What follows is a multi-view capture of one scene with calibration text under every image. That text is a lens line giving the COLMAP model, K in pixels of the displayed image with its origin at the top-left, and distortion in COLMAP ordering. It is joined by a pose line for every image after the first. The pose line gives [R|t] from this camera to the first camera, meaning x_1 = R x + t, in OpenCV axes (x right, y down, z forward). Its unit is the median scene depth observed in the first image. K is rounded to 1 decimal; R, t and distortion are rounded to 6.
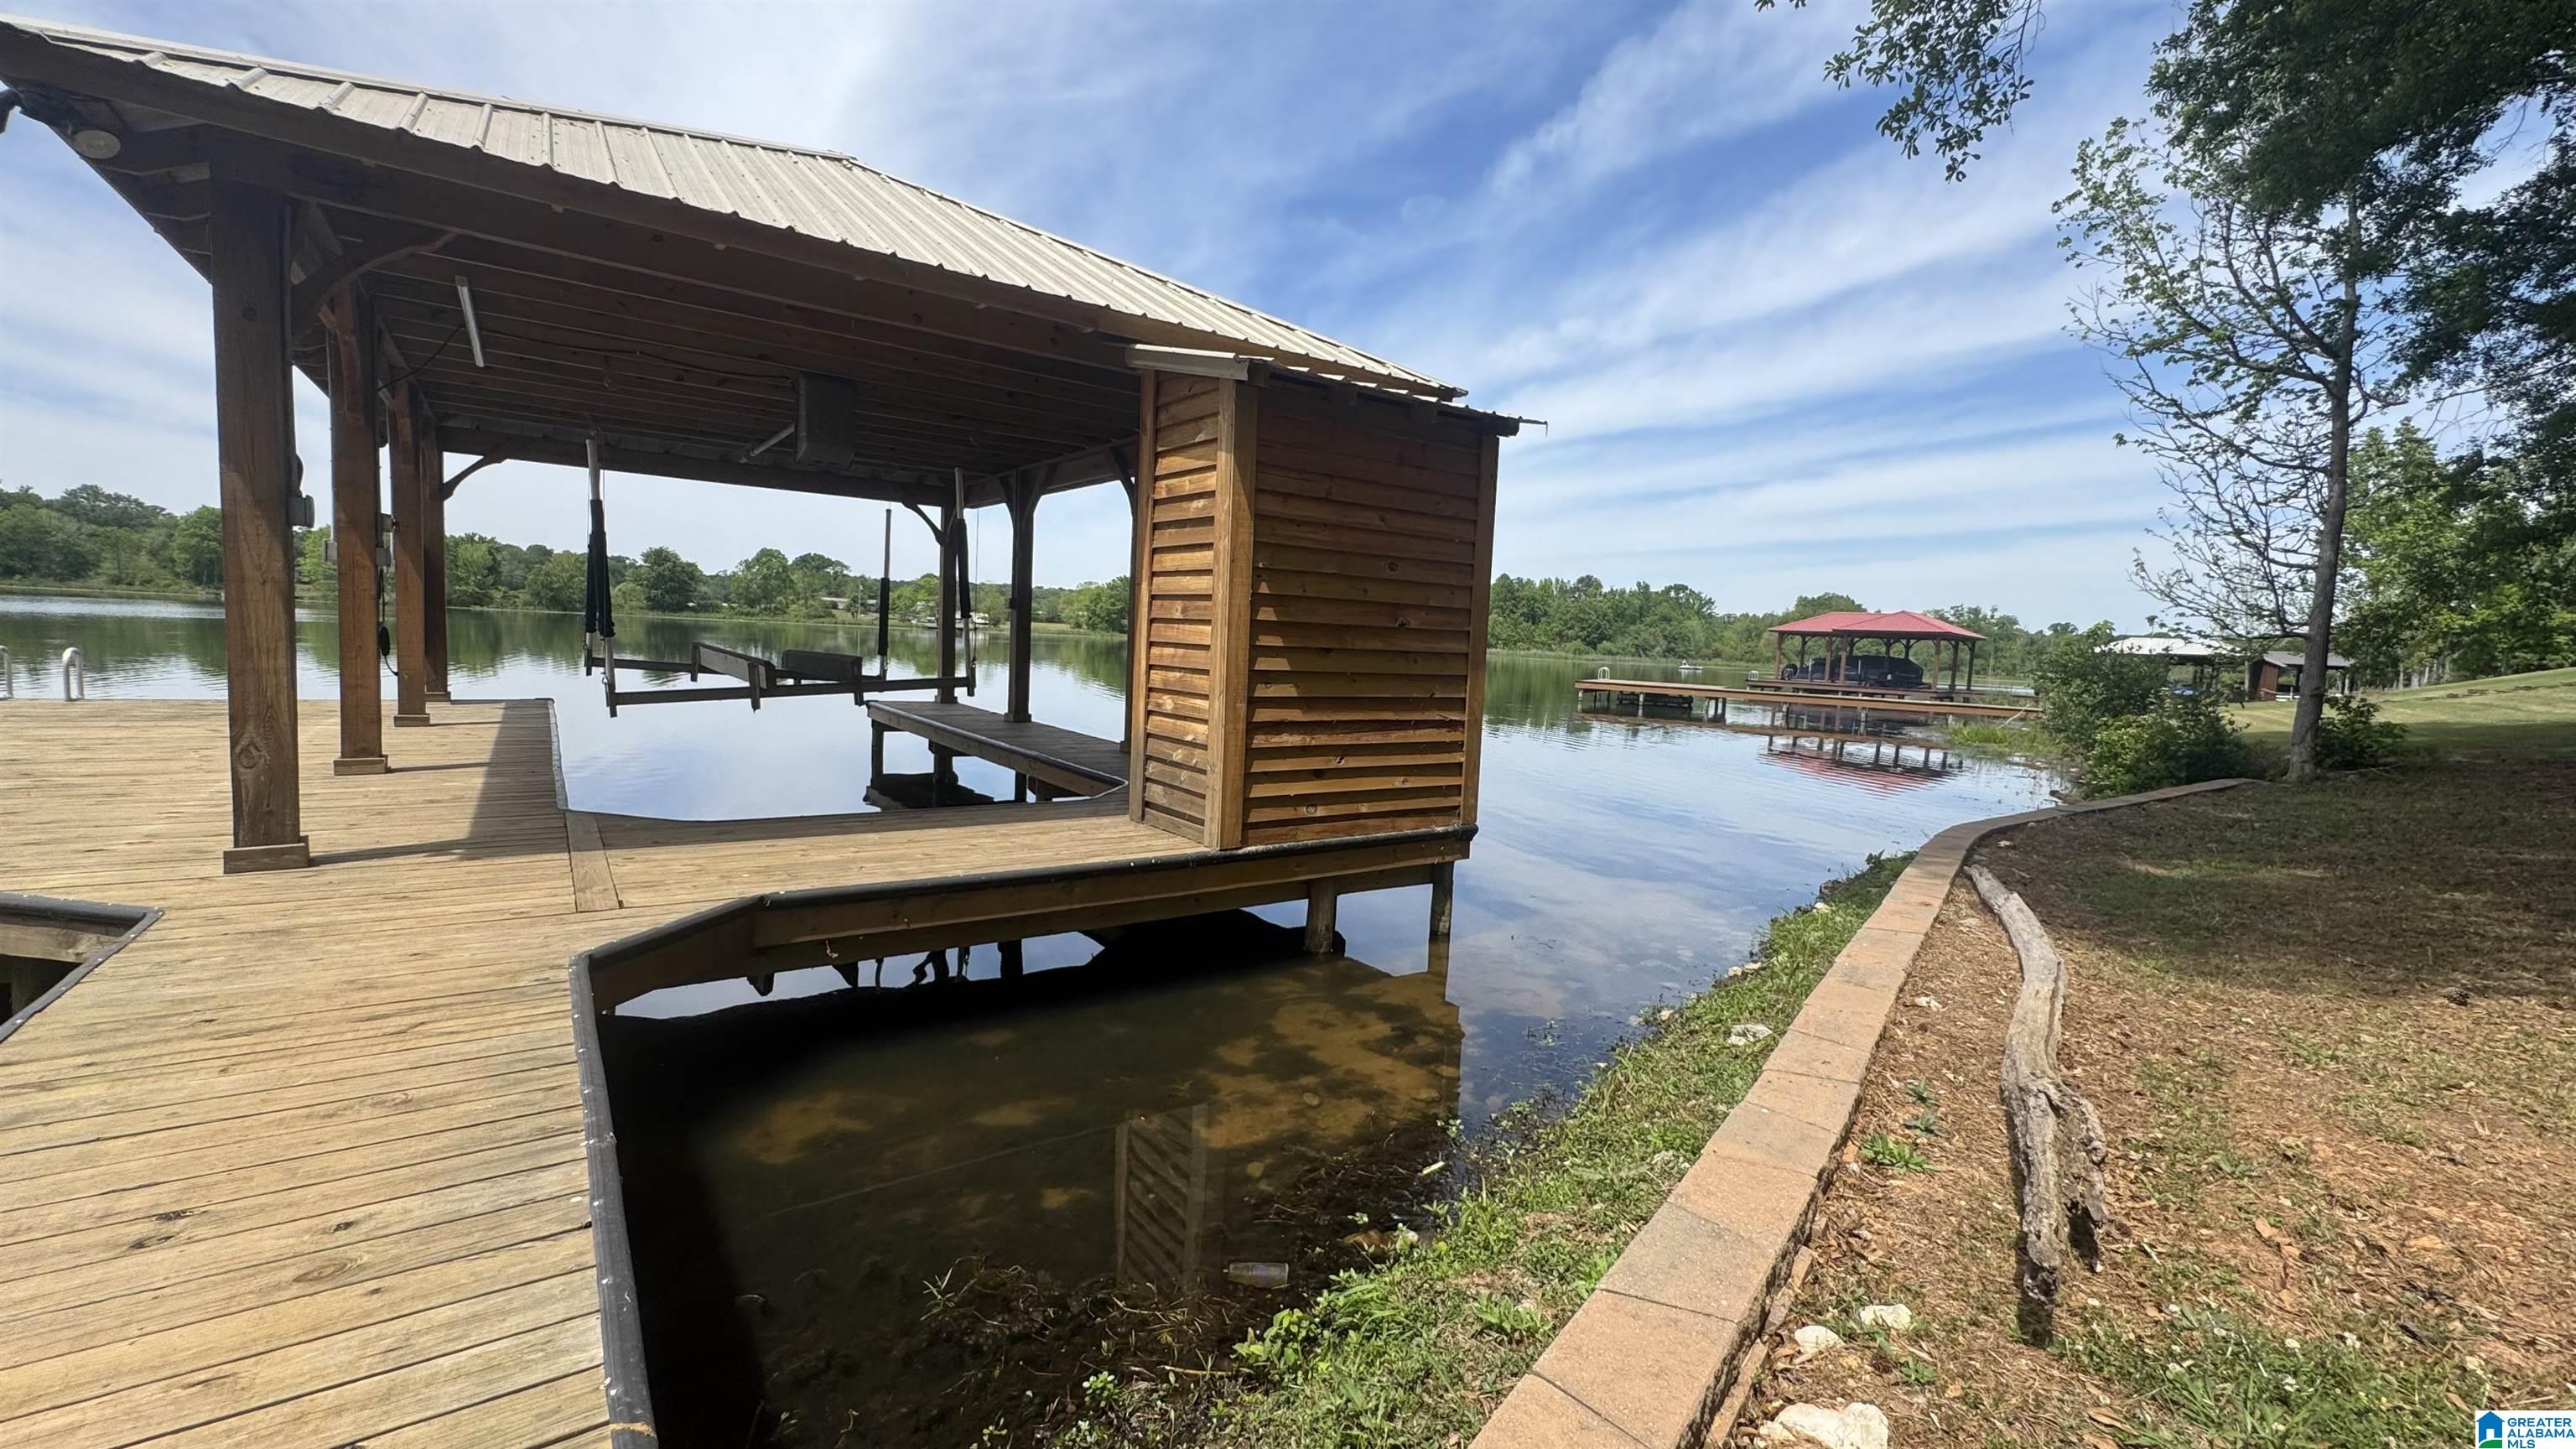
lens RADIAL K [[1025.0, 0, 1284.6], [0, 1025.0, 722.3], [0, 0, 1]] dist [-0.006332, 0.000609]
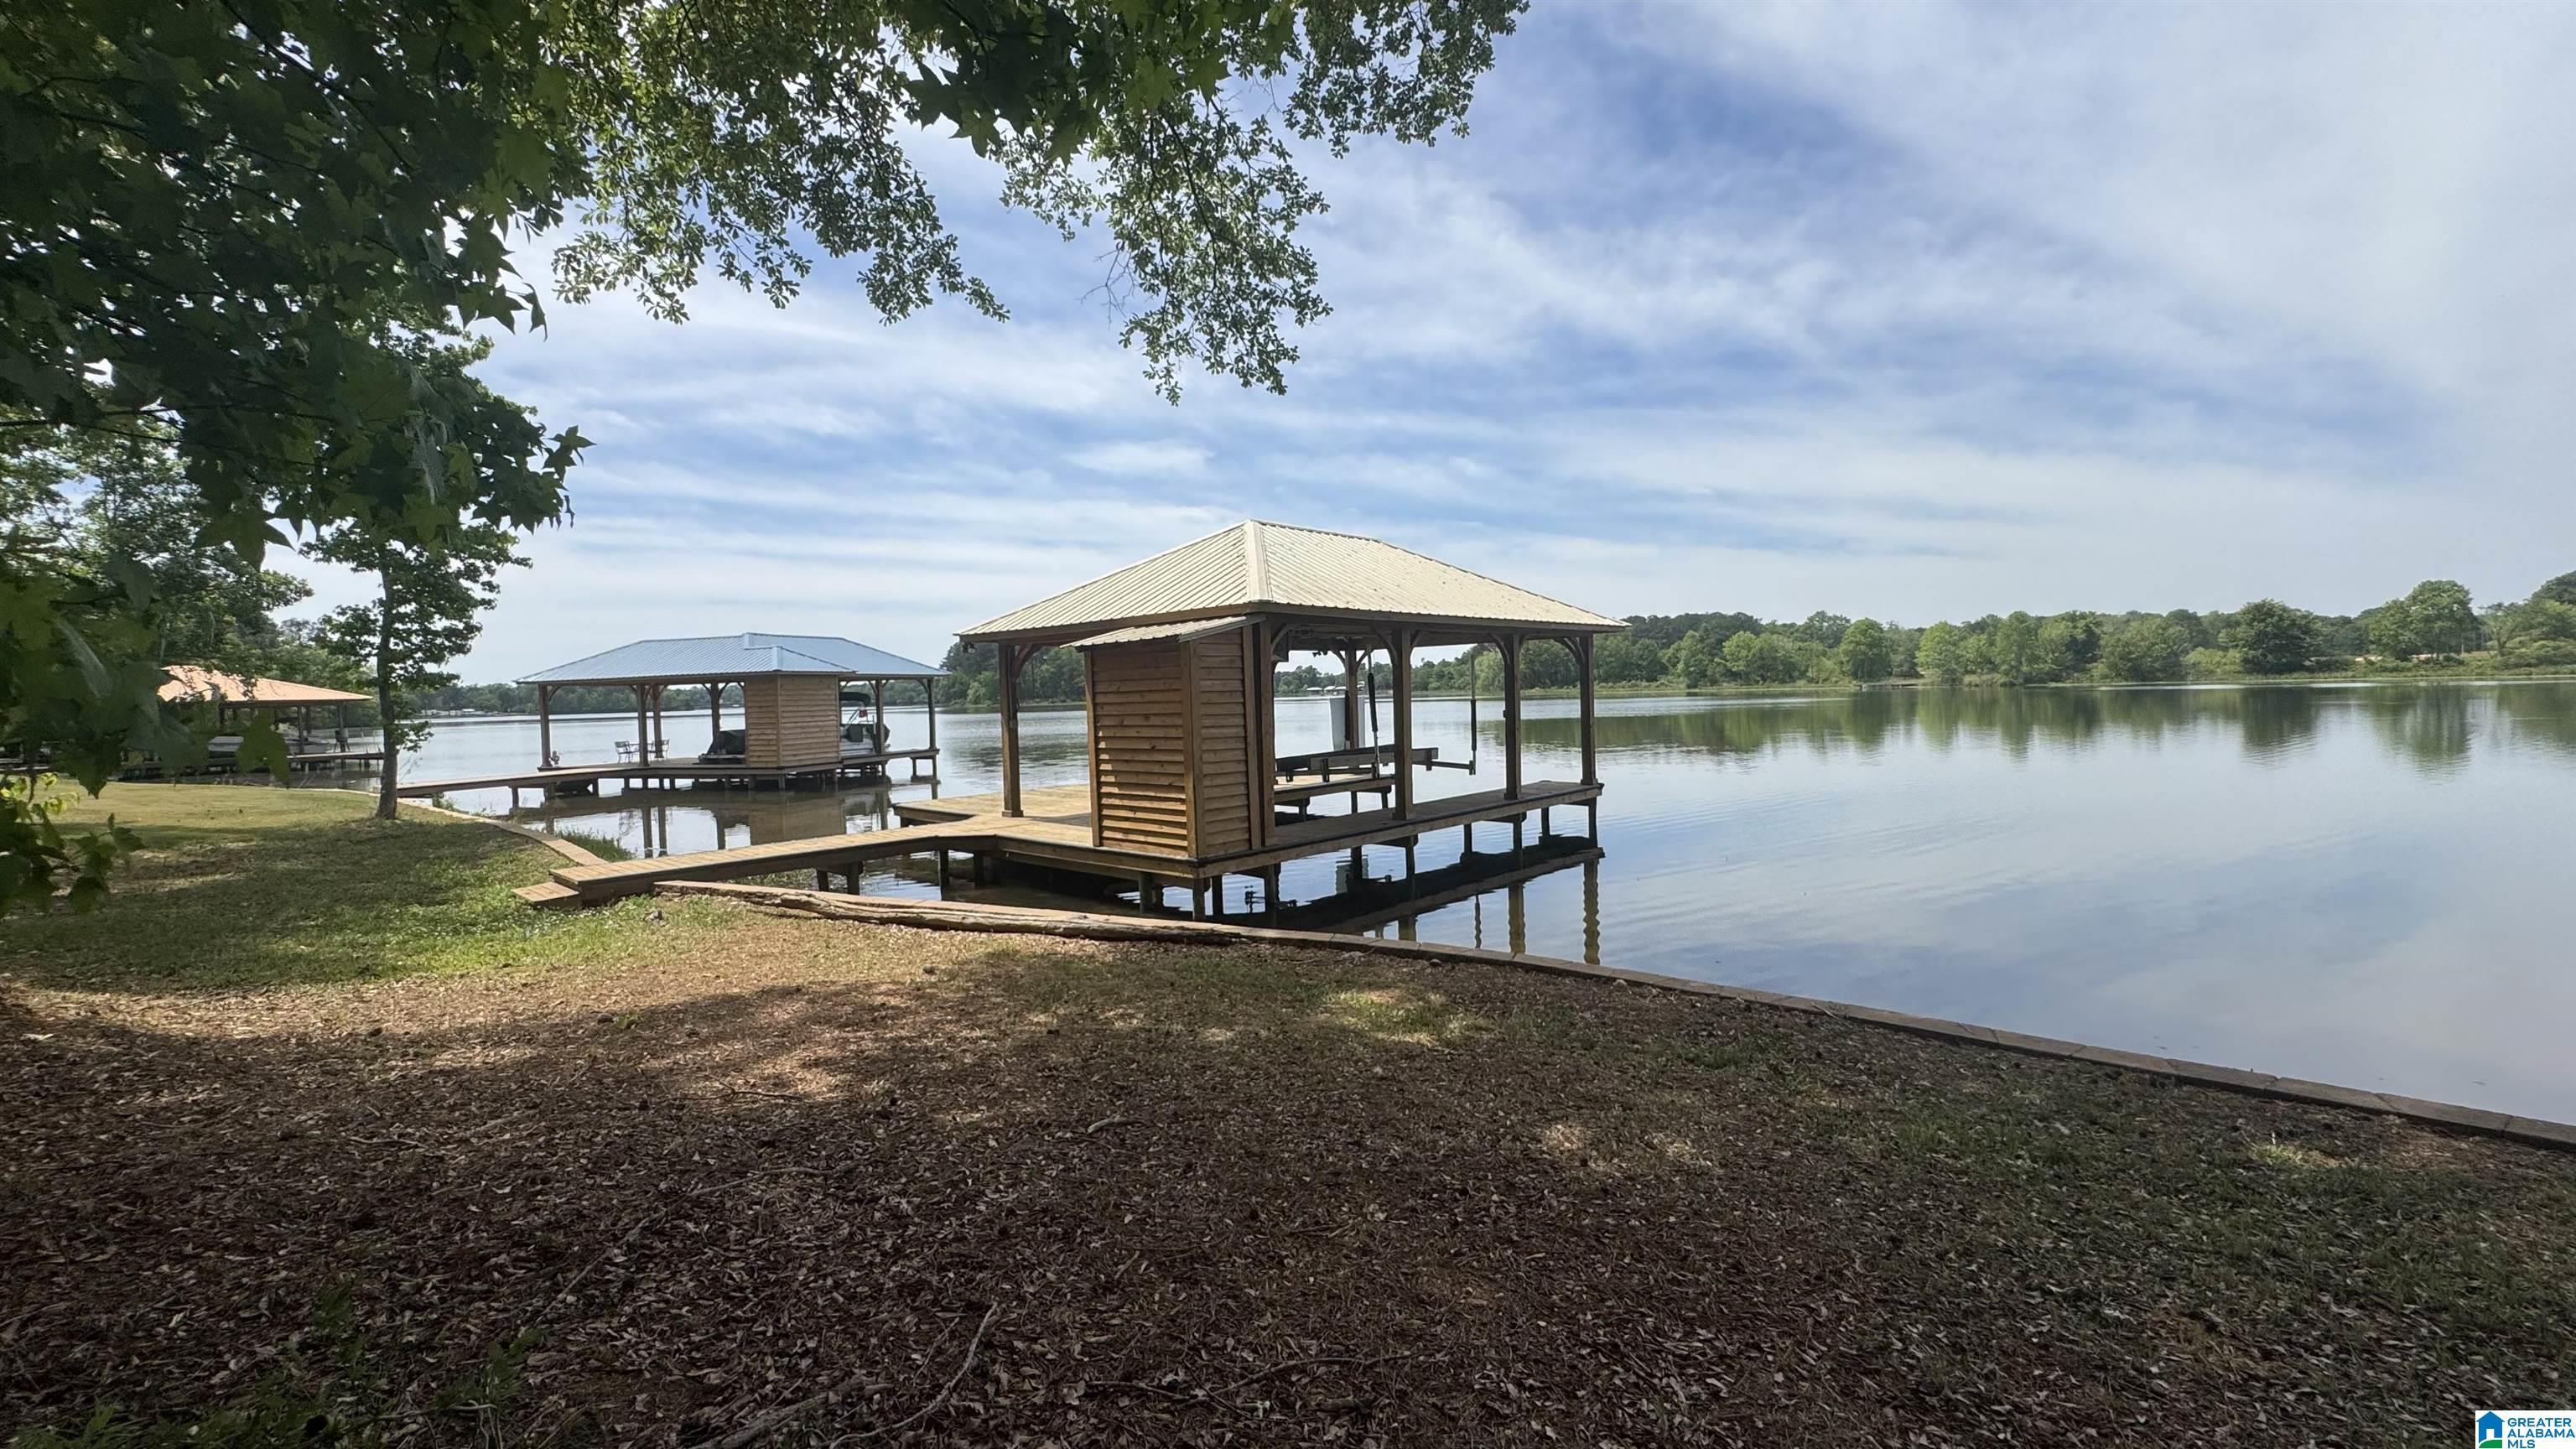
lens RADIAL K [[1025.0, 0, 1284.6], [0, 1025.0, 722.3], [0, 0, 1]] dist [-0.006332, 0.000609]
pose [[0.202578, -0.026631, -0.978904, 2.126790], [-0.042444, 0.998452, -0.035946, -0.084253], [0.978346, 0.048830, 0.201134, 0.861141]]
